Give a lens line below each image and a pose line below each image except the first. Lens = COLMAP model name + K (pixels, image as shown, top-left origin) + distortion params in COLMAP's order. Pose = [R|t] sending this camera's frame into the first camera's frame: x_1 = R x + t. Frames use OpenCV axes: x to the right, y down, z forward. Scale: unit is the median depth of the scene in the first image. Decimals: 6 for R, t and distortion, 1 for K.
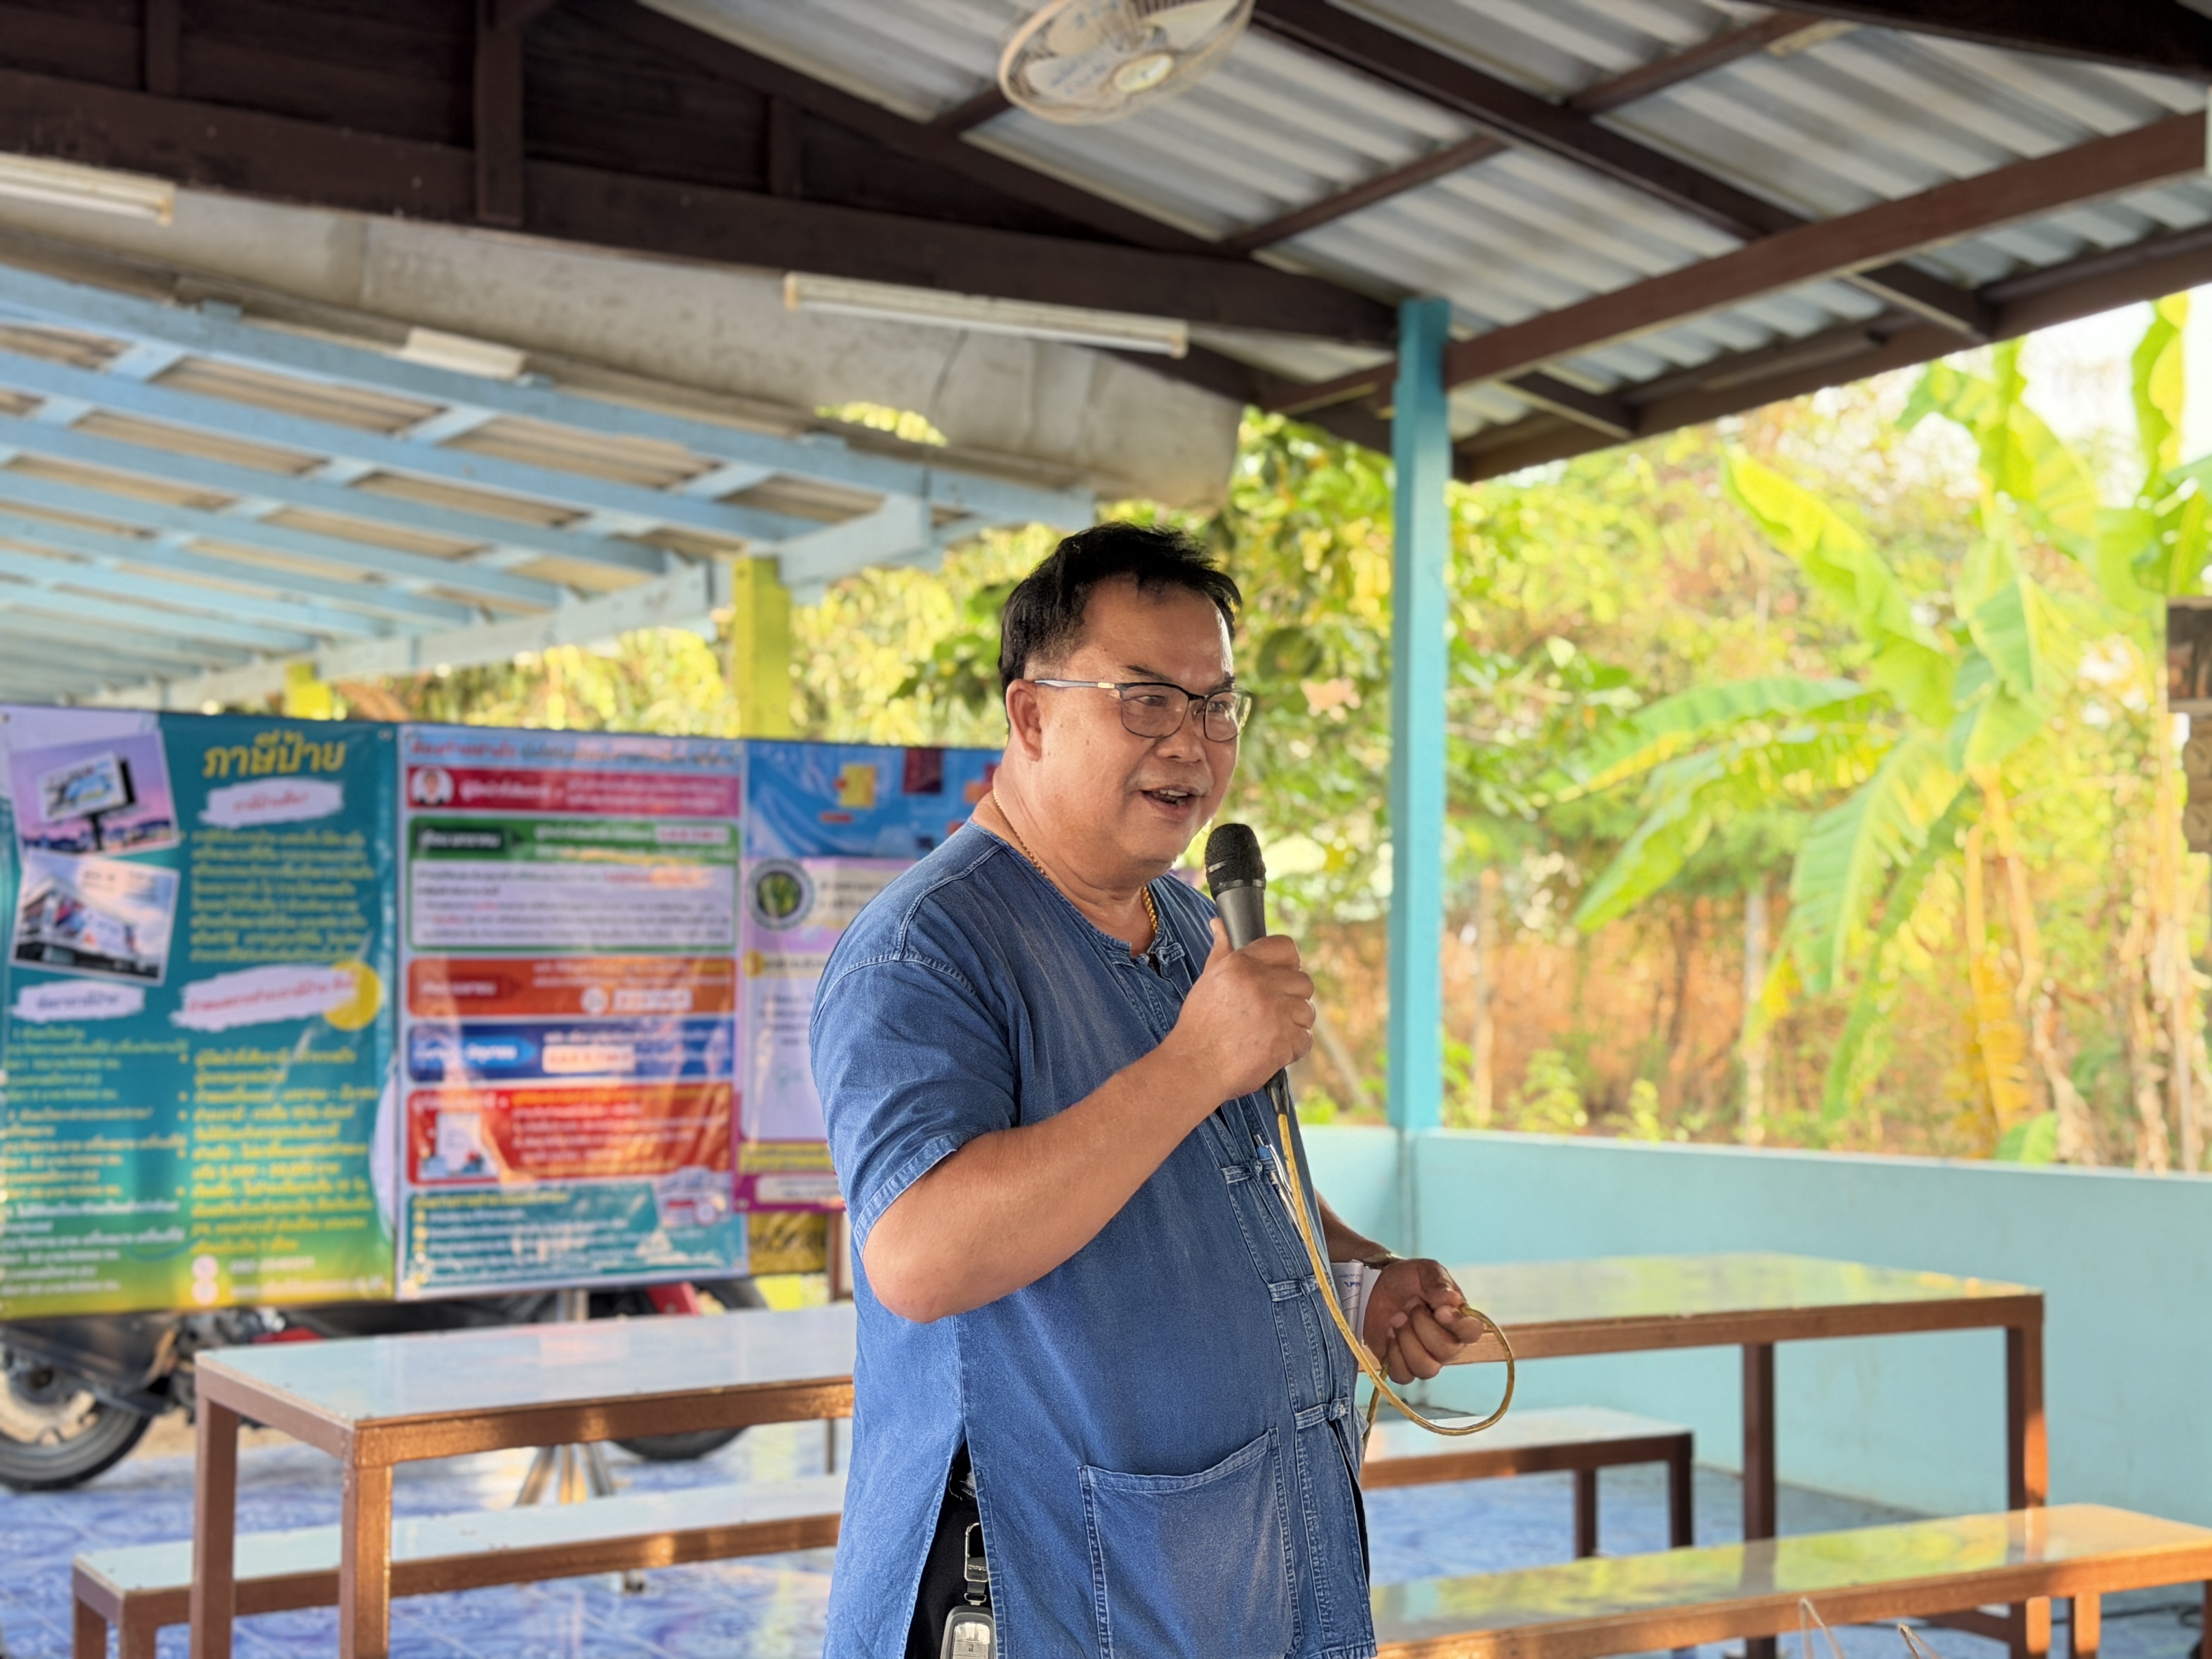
lens RADIAL K [[3099.9, 0, 1106.0], [0, 3099.9, 829.5], [0, 0, 1]] dist [0.173454, -0.341901]
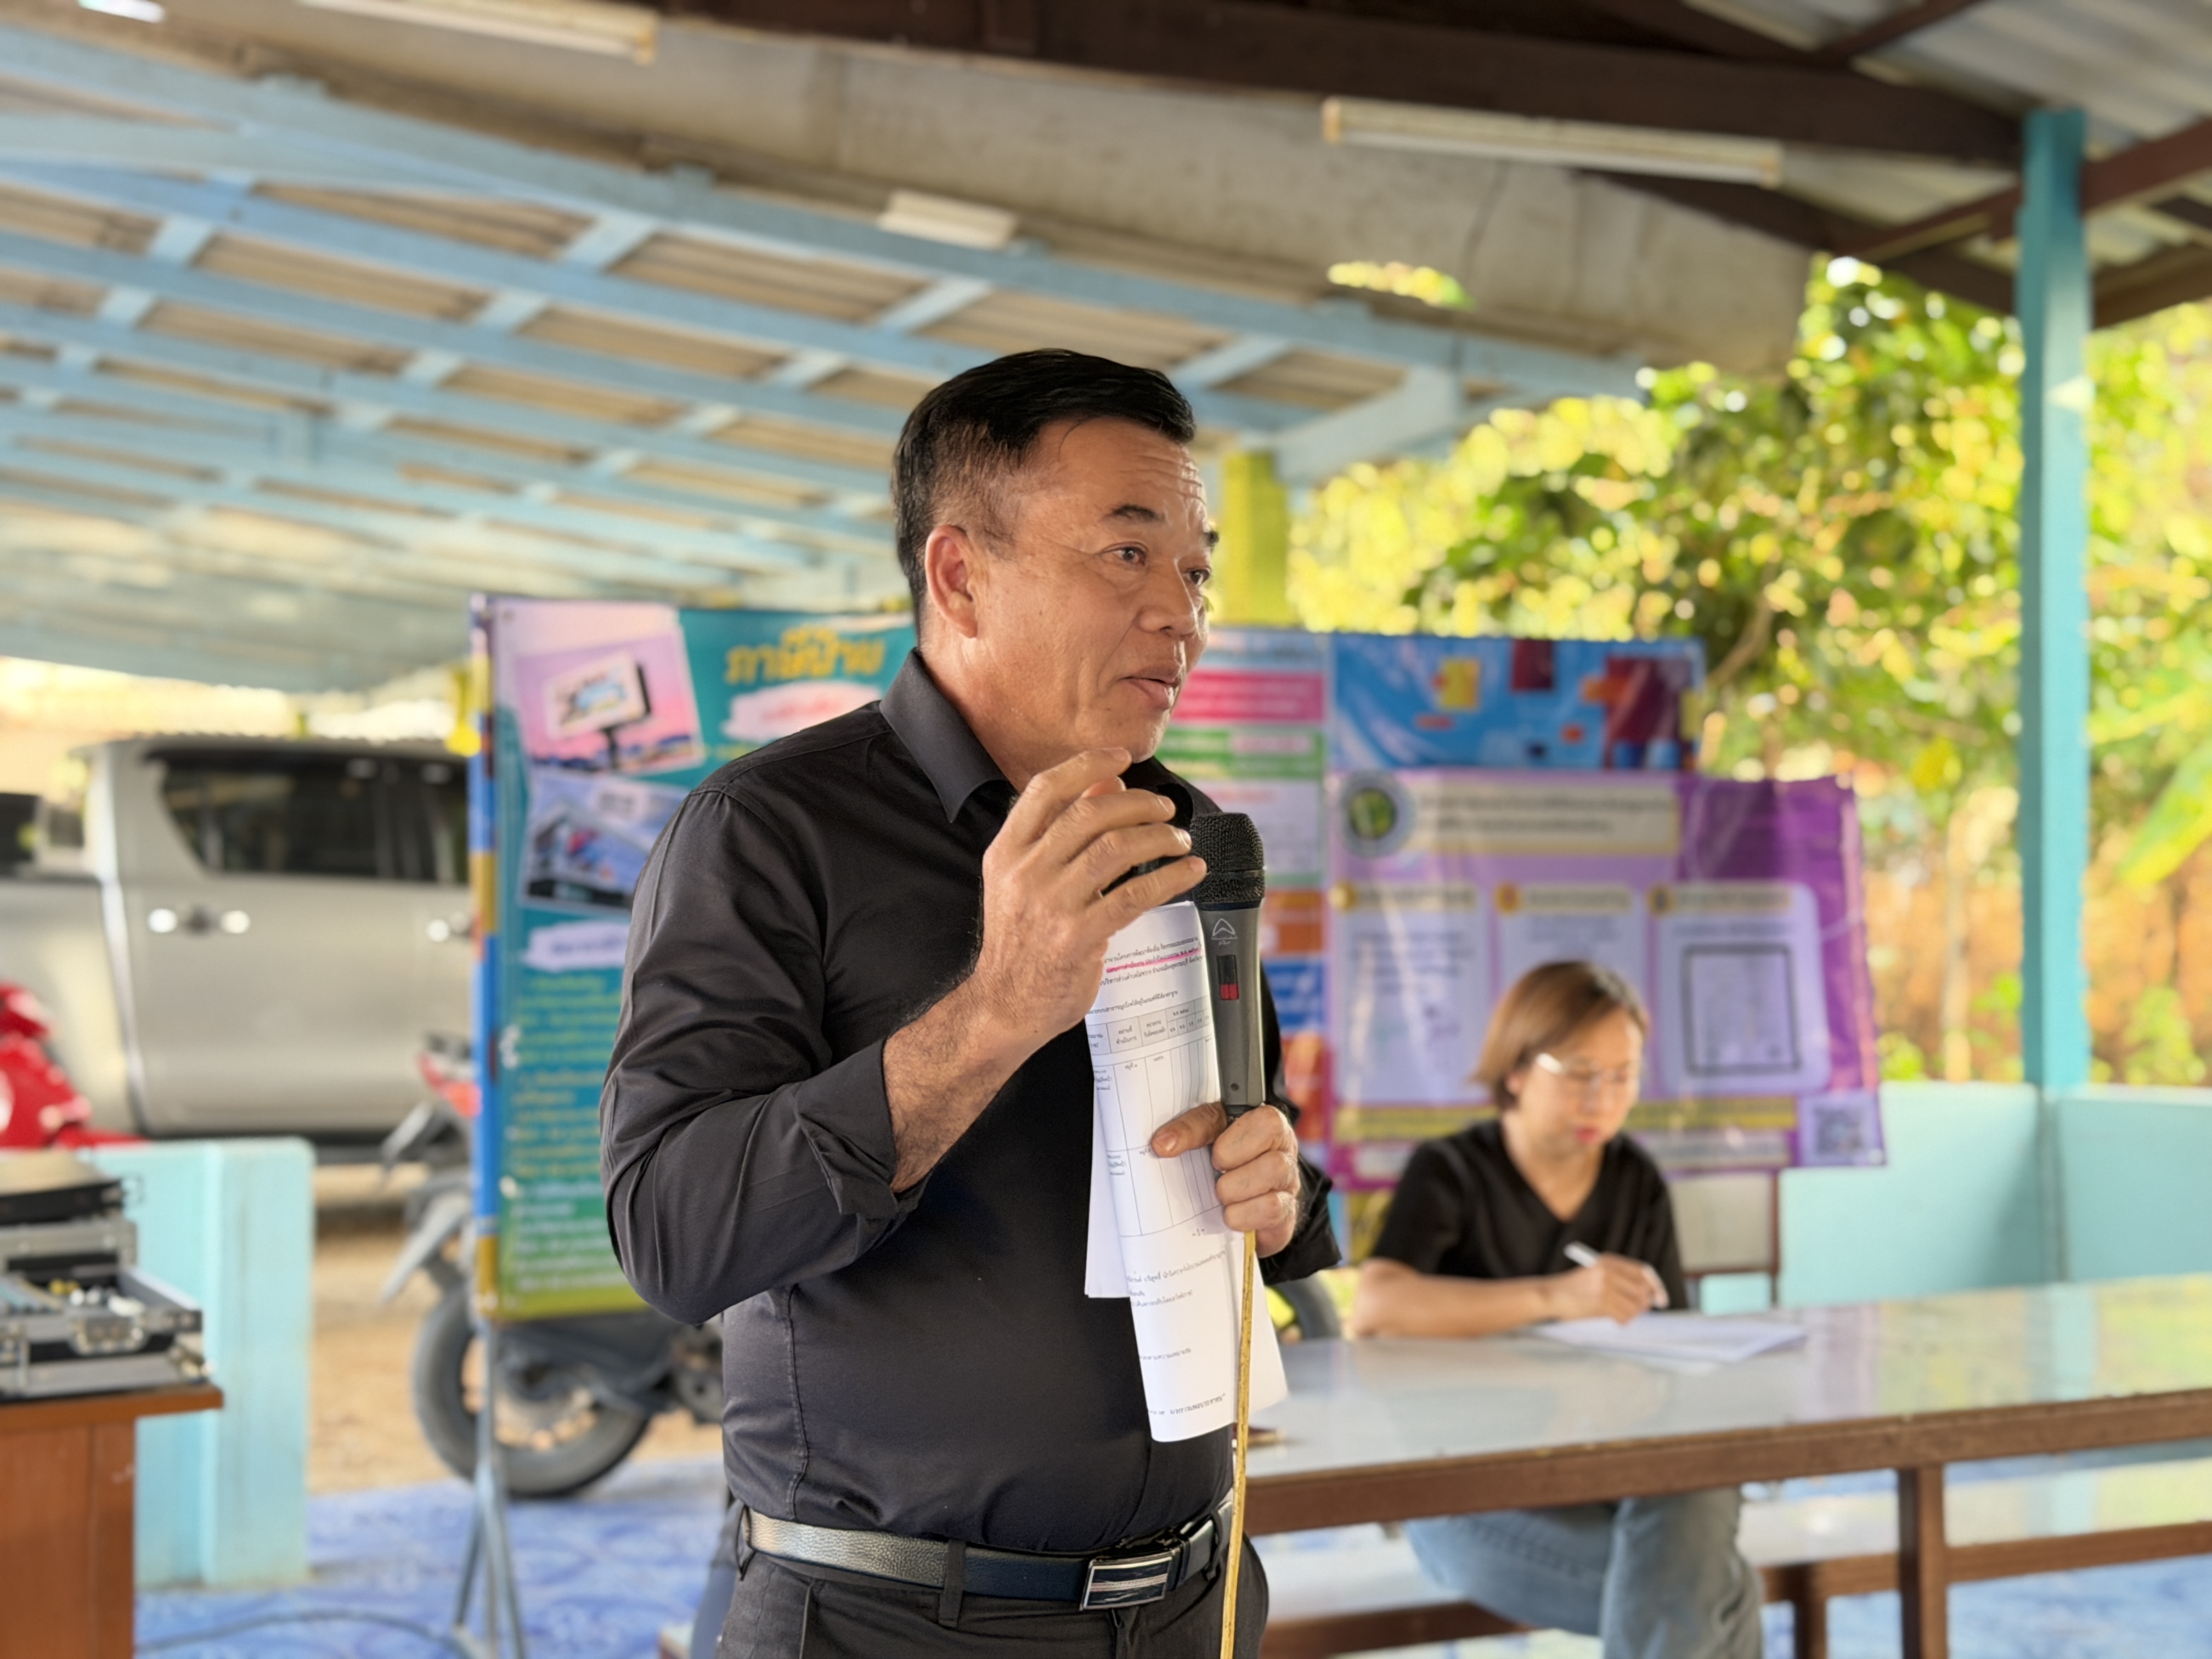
lens RADIAL K [[3099.9, 0, 1106.0], [0, 3099.9, 829.5], [0, 0, 1]] dist [0.173454, -0.341901]
pose [[0.993888, -0.016752, -0.109113, -0.072264], [0.018283, 0.999748, 0.013044, 0.010914], [0.108867, -0.014960, 0.993944, 0.130942]]
